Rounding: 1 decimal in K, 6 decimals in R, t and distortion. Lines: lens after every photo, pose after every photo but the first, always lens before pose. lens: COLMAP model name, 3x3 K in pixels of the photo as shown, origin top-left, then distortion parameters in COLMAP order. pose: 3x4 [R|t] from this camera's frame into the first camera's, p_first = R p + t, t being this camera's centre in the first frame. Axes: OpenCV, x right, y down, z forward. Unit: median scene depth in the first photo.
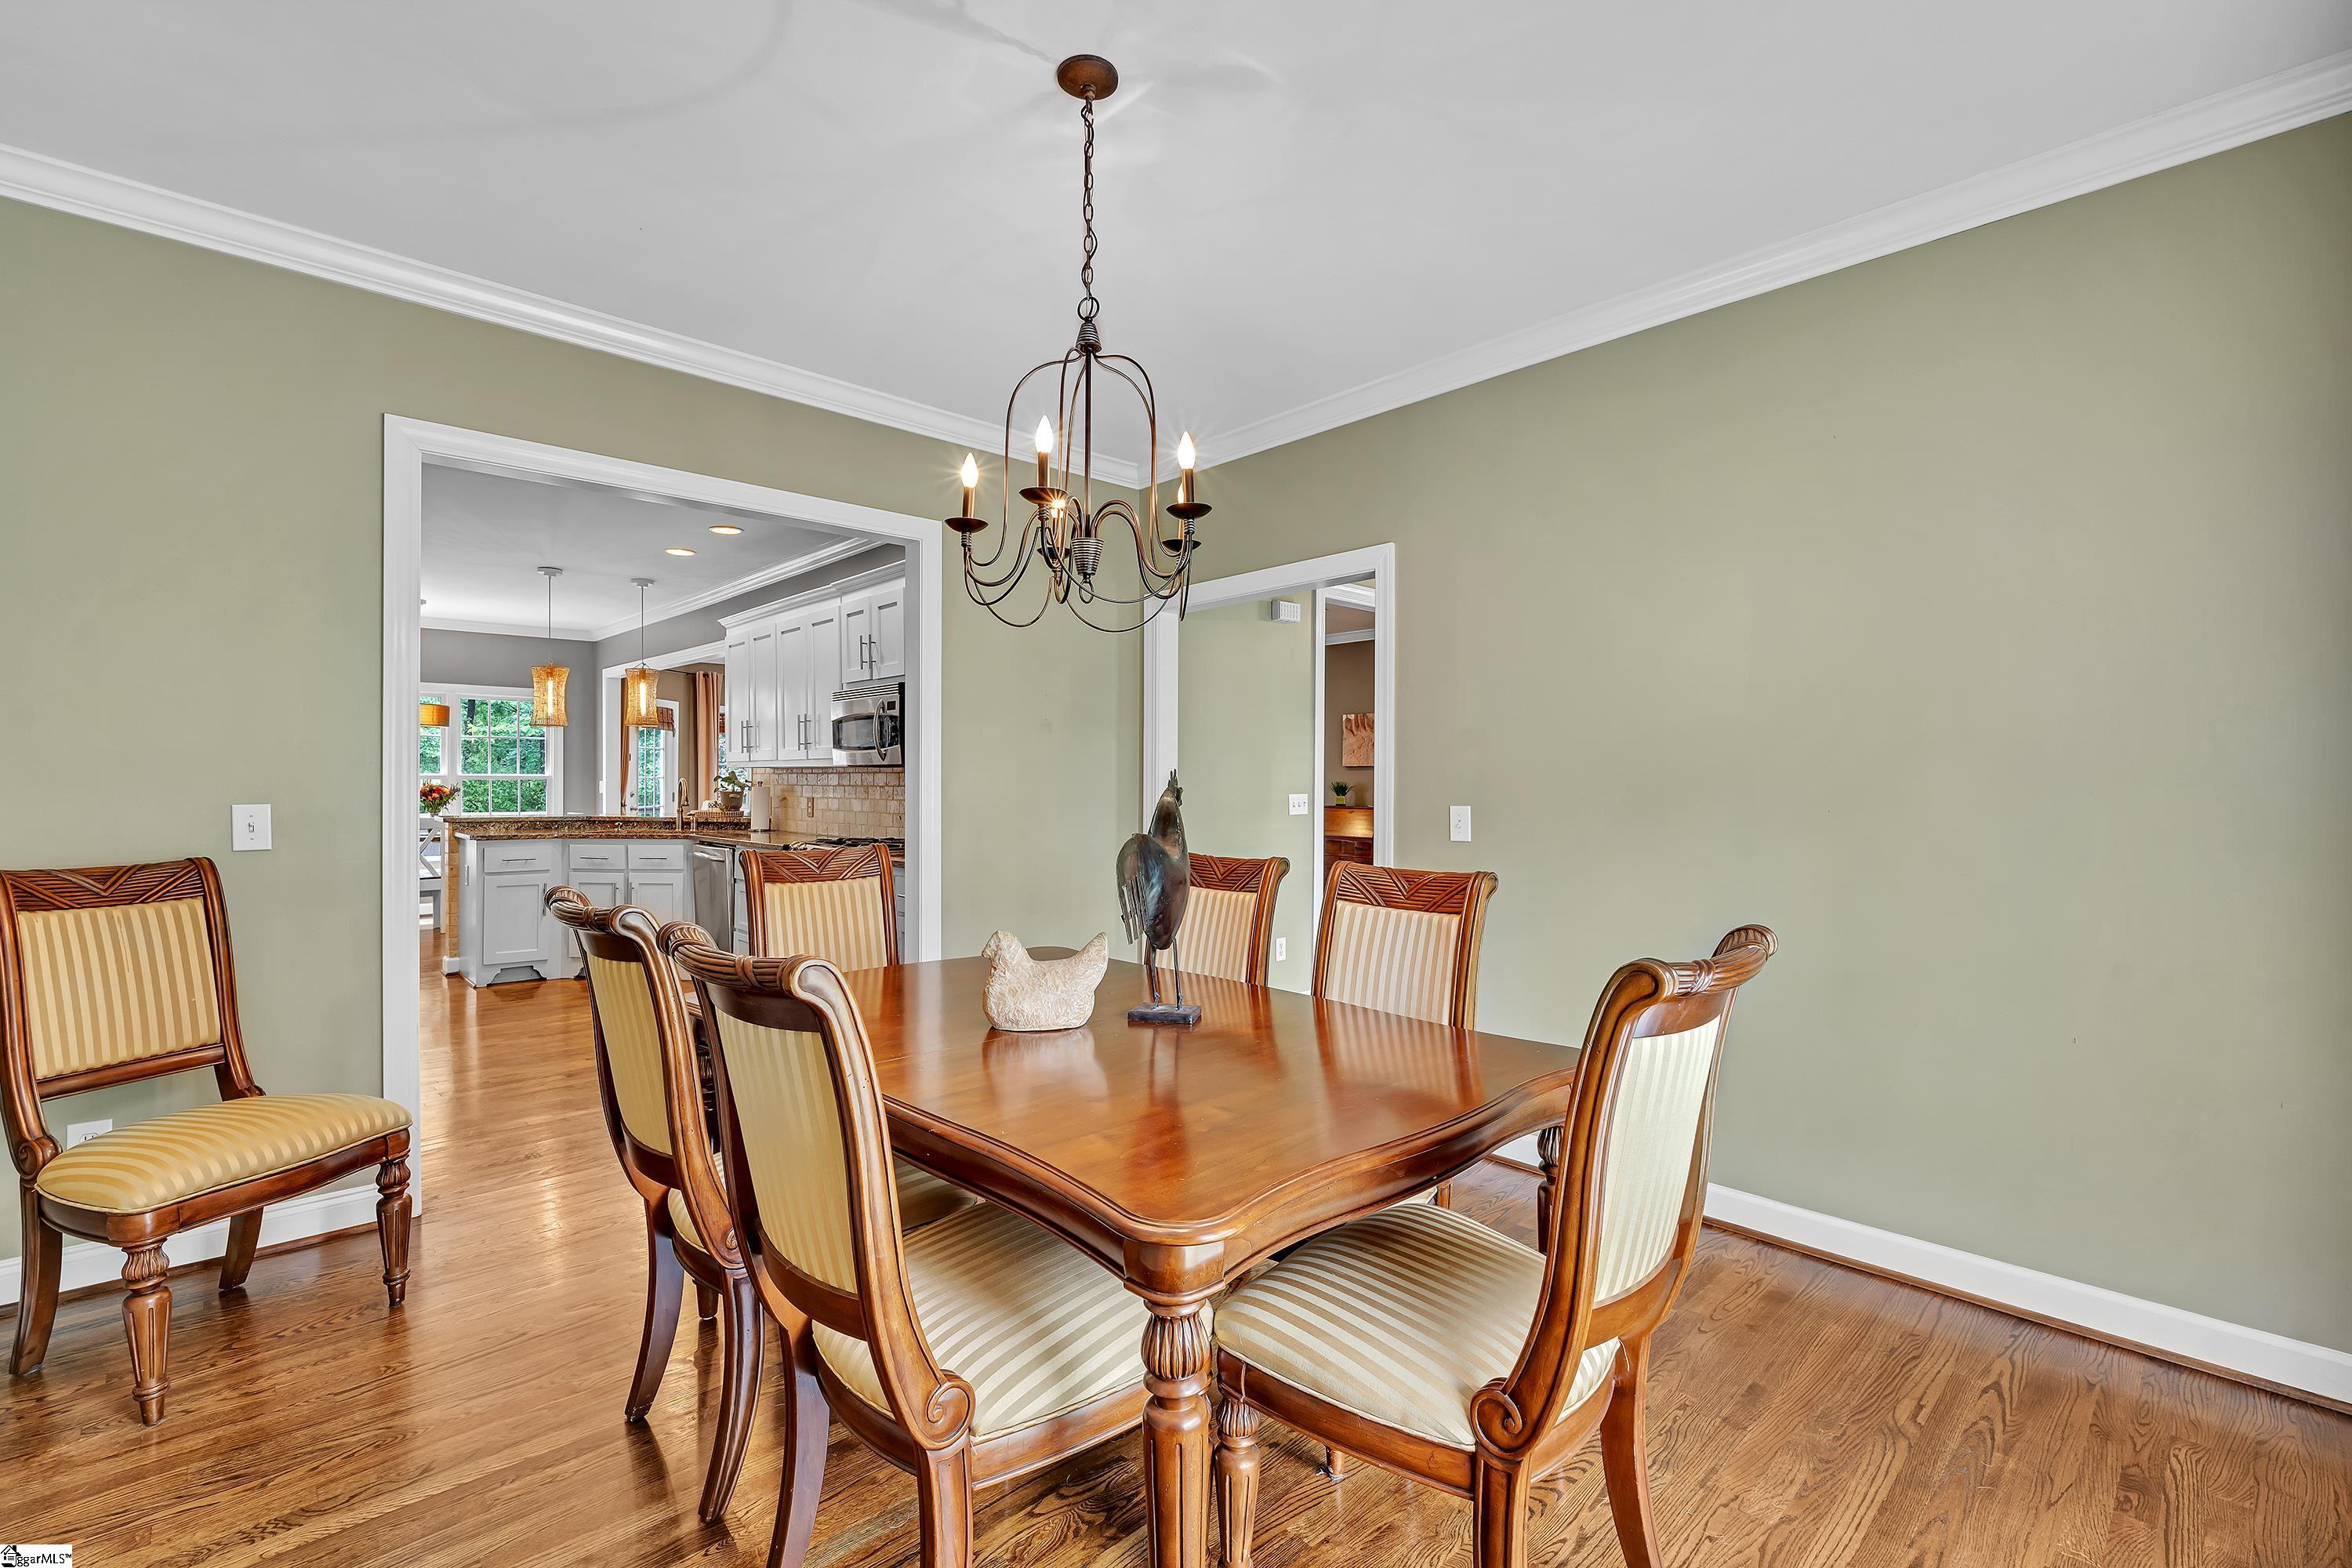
lens RADIAL K [[1028.6, 0, 1163.8], [0, 1028.6, 785.6], [0, 0, 1]] dist [-0.004509, -0.000335]
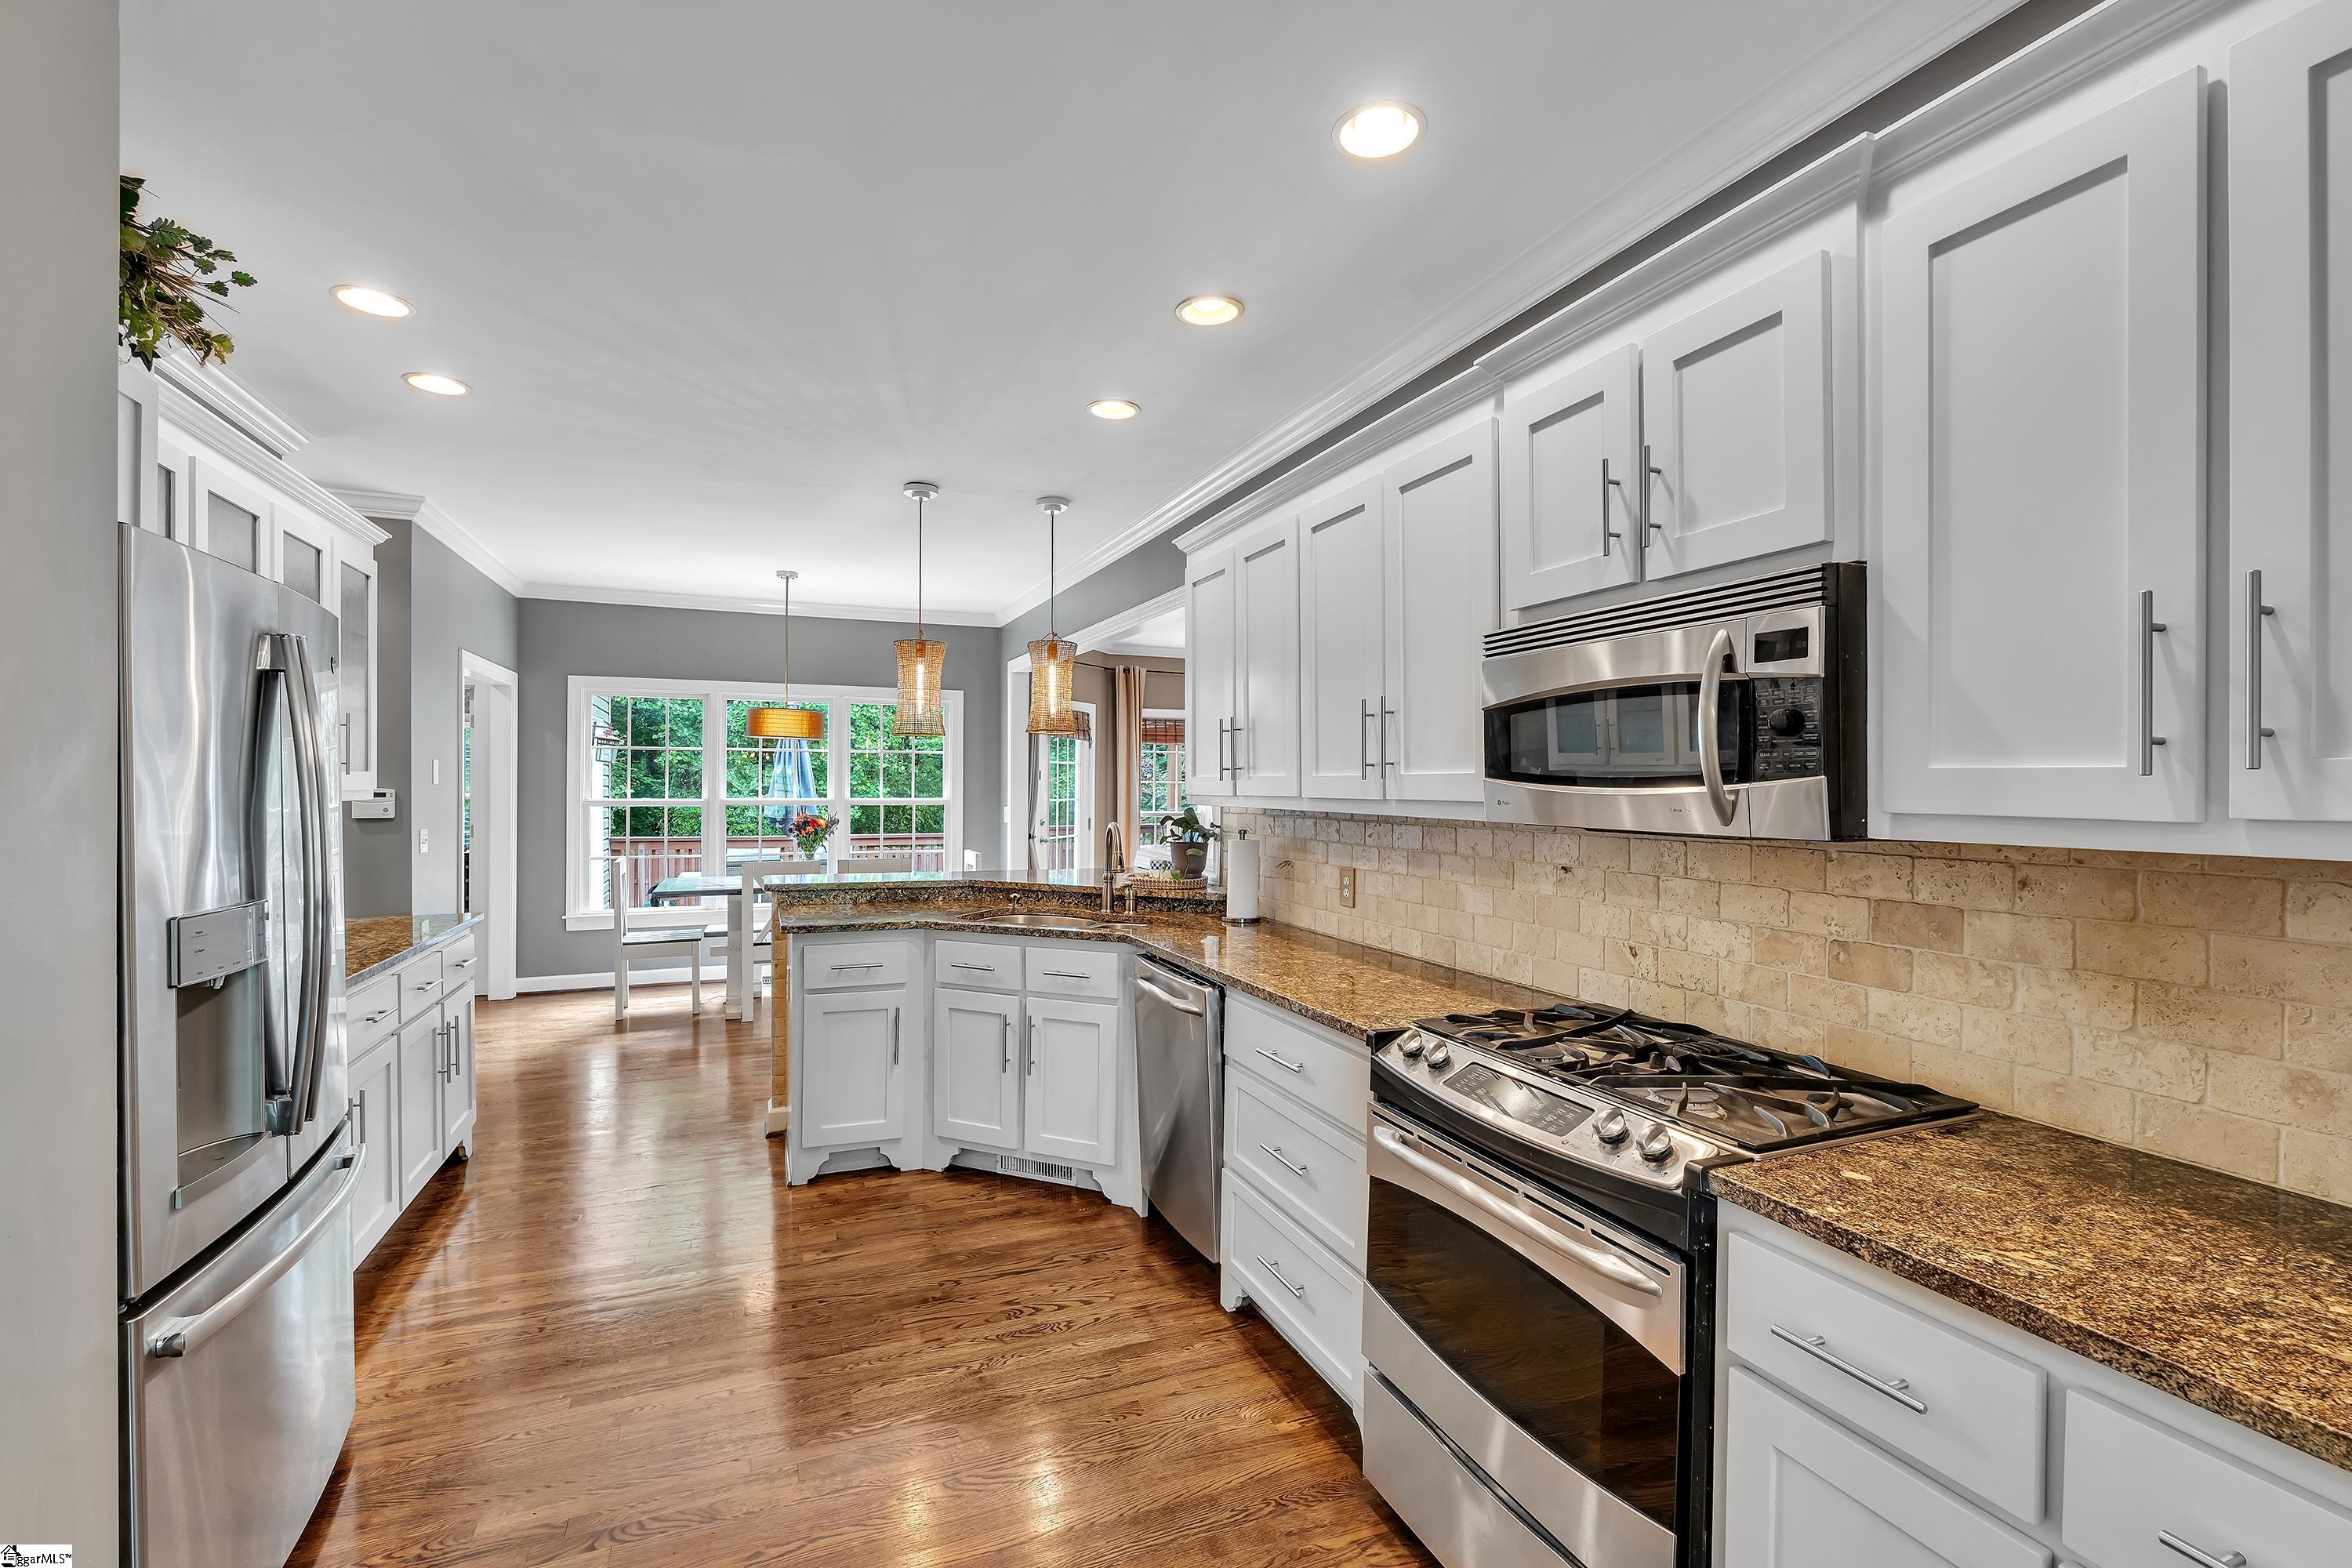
lens RADIAL K [[1028.6, 0, 1177.6], [0, 1028.6, 785.6], [0, 0, 1]] dist [-0.004509, -0.000335]
pose [[0.938708, 0.001580, -0.344711, -0.227138], [-0.003754, 0.999977, -0.005640, -0.023764], [0.344694, 0.006588, 0.938692, 0.454024]]
